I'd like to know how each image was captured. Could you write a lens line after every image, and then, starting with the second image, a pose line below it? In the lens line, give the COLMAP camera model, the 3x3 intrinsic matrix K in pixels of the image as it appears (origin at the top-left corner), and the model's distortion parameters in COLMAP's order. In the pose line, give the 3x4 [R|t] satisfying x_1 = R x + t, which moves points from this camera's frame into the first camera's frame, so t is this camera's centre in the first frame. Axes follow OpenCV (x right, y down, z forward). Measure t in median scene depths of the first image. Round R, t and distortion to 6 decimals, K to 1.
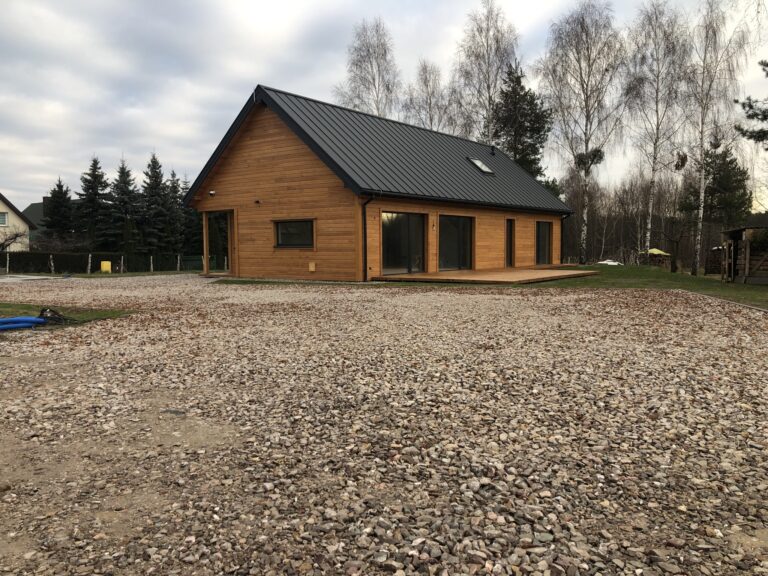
lens RADIAL K [[626.6, 0, 384.0], [0, 626.6, 288.0], [0, 0, 1]] dist [0.005463, 0.002935]
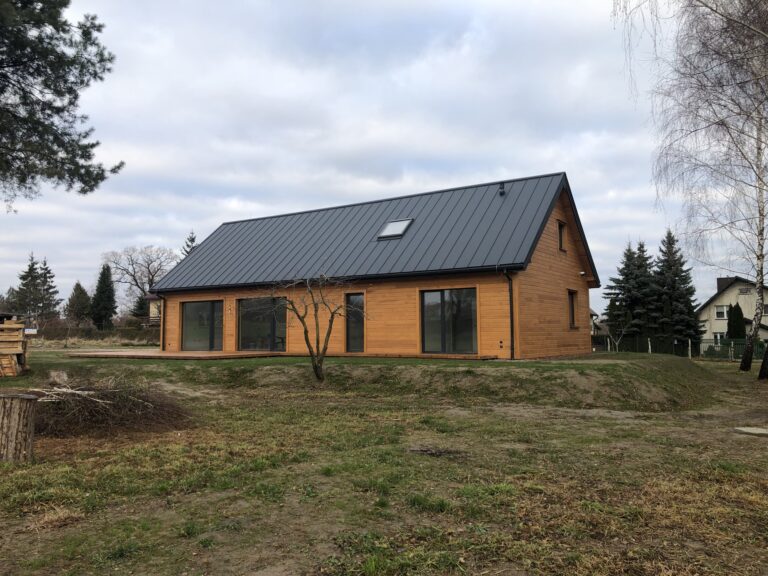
lens RADIAL K [[626.6, 0, 384.0], [0, 626.6, 288.0], [0, 0, 1]] dist [0.005463, 0.002935]
pose [[0.077828, -0.067455, -0.994682, 0.830517], [-0.060270, 0.995565, -0.072230, -0.050018], [0.995143, 0.065571, 0.073417, 0.809839]]
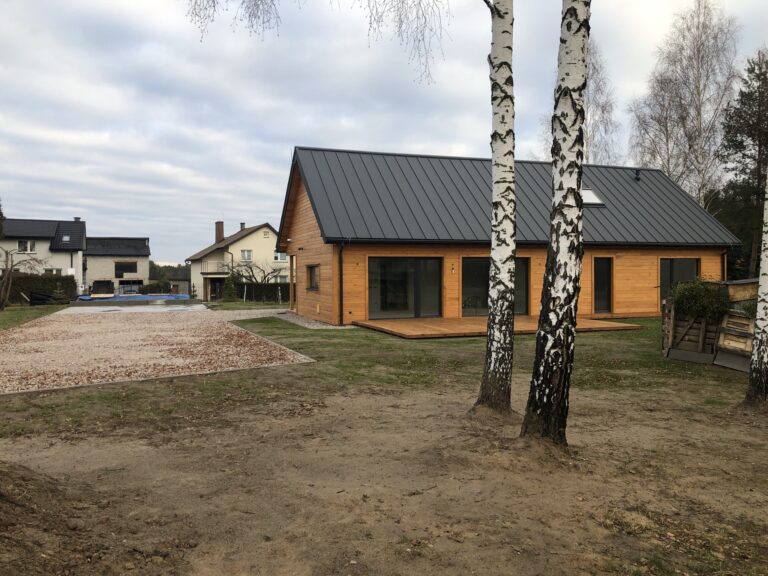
lens RADIAL K [[626.6, 0, 384.0], [0, 626.6, 288.0], [0, 0, 1]] dist [0.005463, 0.002935]
pose [[0.830879, 0.017026, -0.556193, 0.356562], [-0.038325, 0.998909, -0.026674, -0.027934], [0.555132, 0.043479, 0.830625, 0.100417]]
